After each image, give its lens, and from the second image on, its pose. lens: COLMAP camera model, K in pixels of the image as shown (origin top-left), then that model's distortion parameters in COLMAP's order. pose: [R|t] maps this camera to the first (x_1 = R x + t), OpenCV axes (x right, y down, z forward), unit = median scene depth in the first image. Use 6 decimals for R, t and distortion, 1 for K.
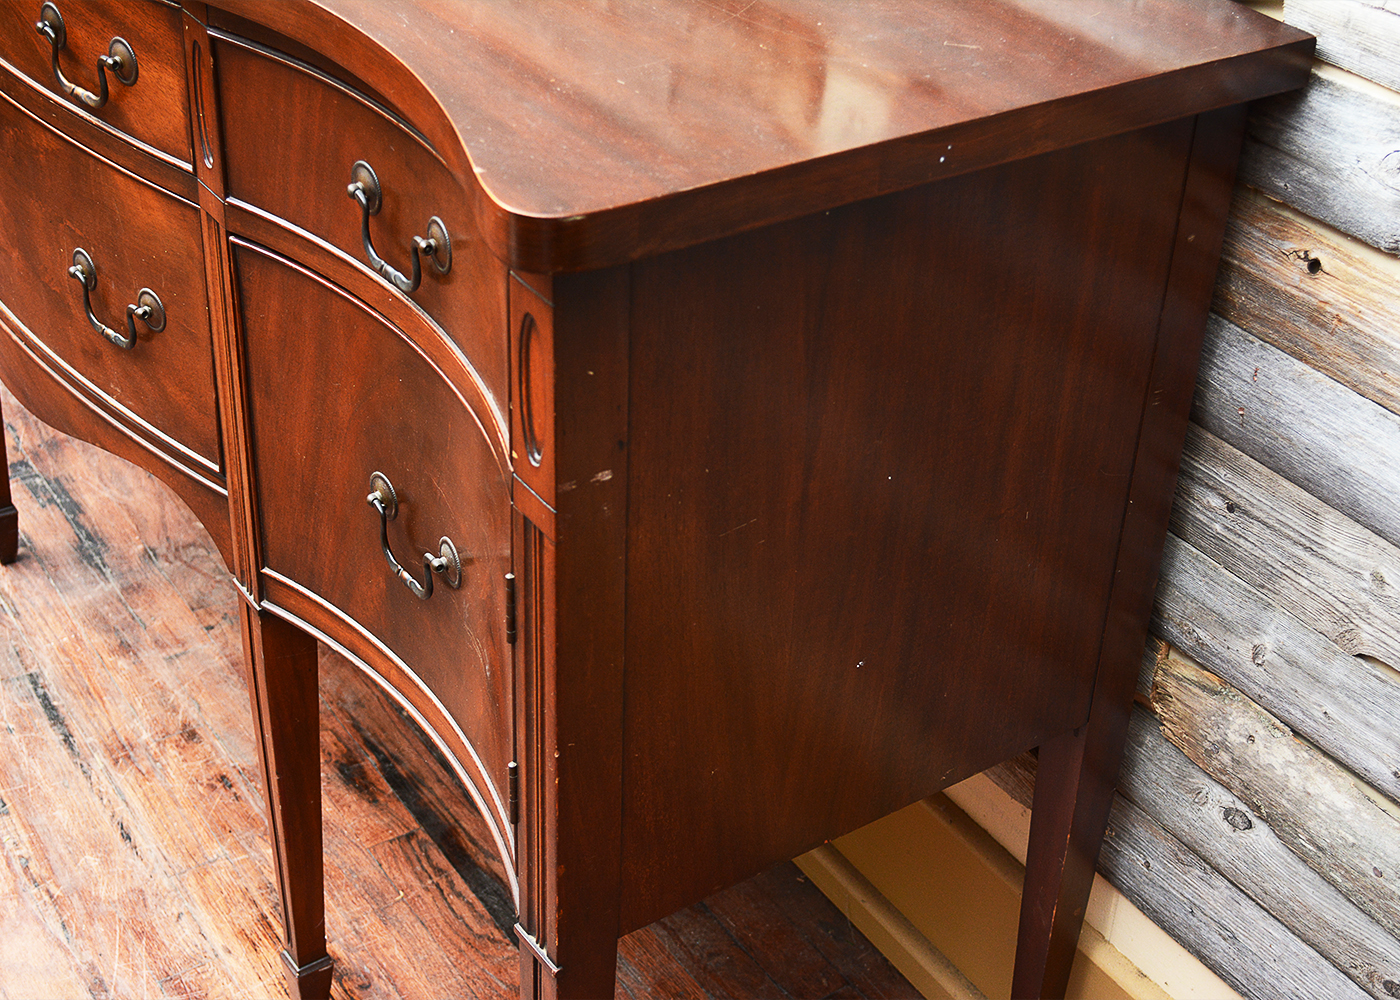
lens RADIAL K [[1994.6, 0, 728.3], [0, 1994.6, 499.8], [0, 0, 1]] dist [-0.031749, 0.000000]
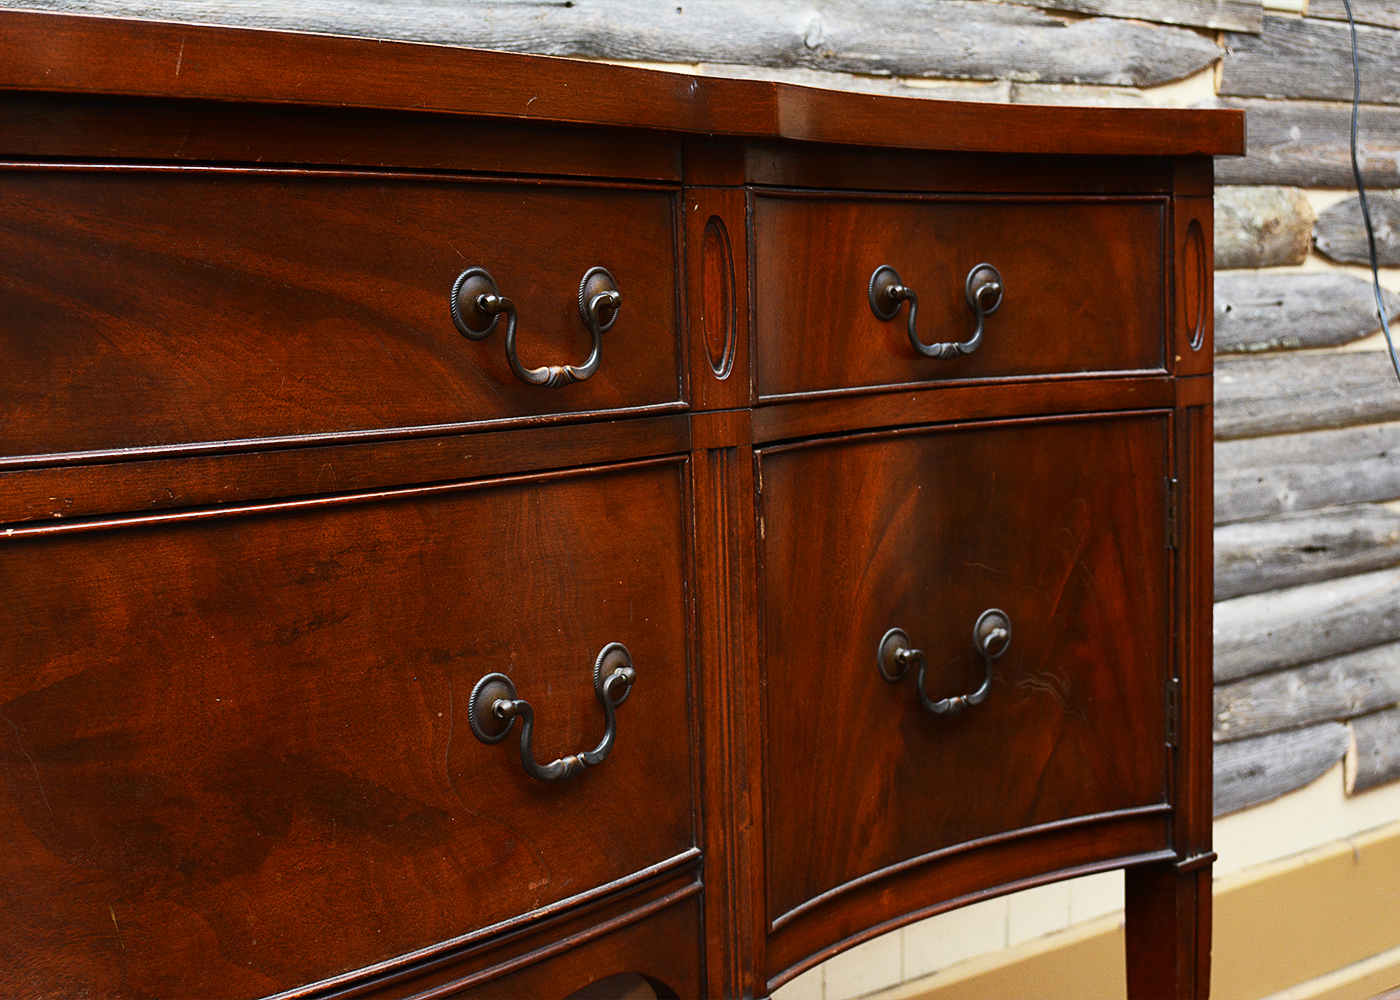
lens RADIAL K [[2125.5, 0, 688.1], [0, 2125.5, 500.6], [0, 0, 1]] dist [-0.044516, 0.000000]
pose [[-0.118187, -0.142708, 0.982683, -1.024372], [0.555909, 0.810495, 0.184561, -0.270323], [-0.822798, 0.568096, -0.016457, 0.967766]]
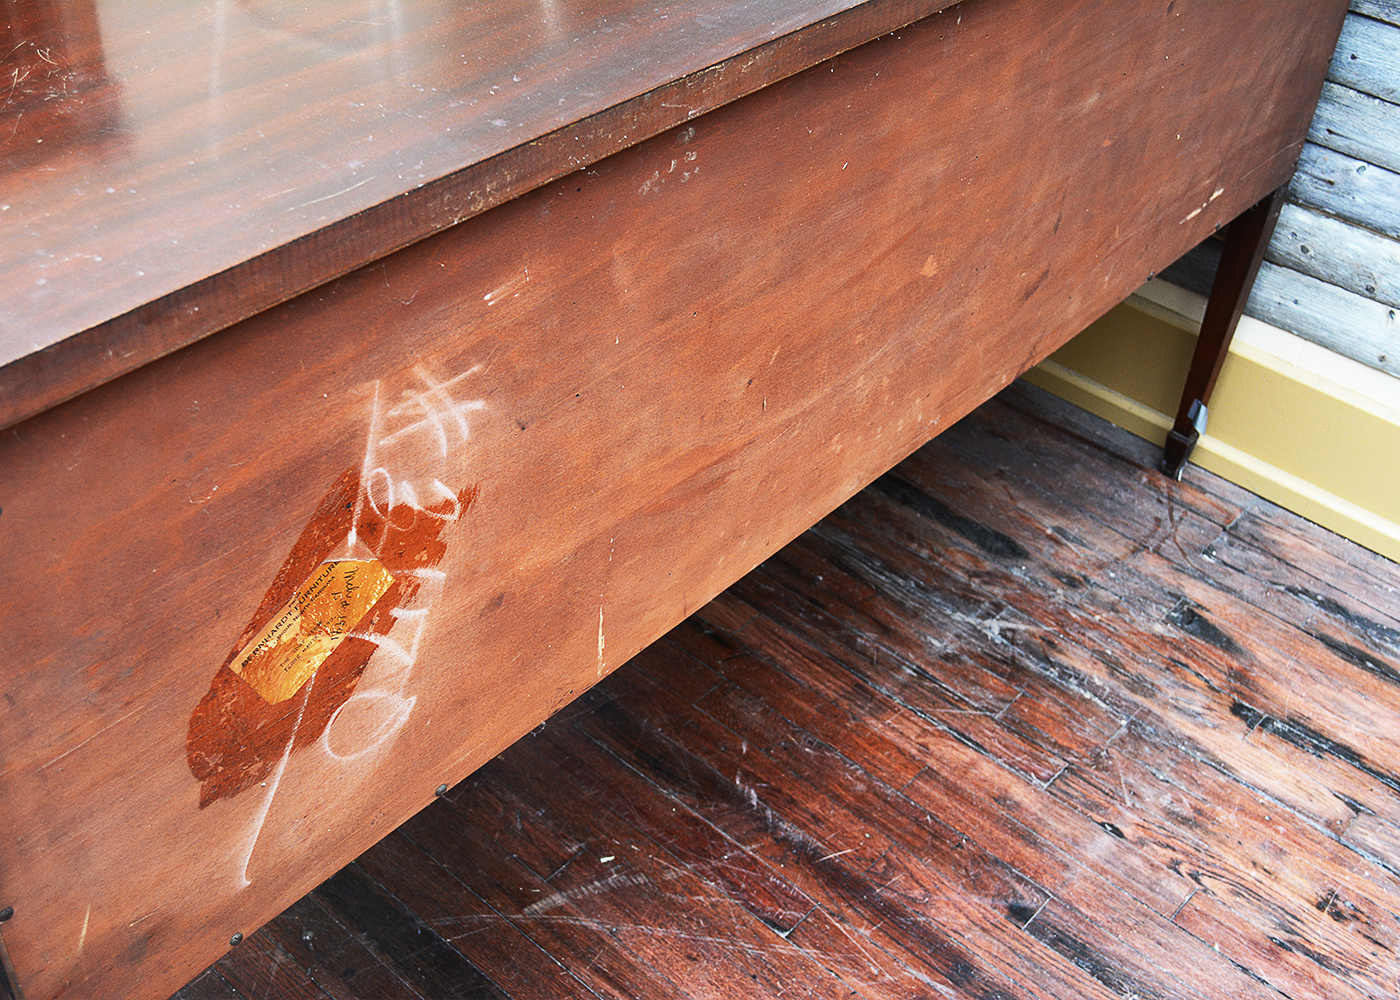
lens RADIAL K [[1614.7, 0, 705.8], [0, 1614.7, 498.7], [0, 0, 1]] dist [-0.057258, 0.000000]
pose [[0.968718, -0.140823, 0.204339, -1.296349], [0.121756, 0.987189, 0.103118, -0.393842], [-0.216243, -0.075013, 0.973454, 0.550531]]
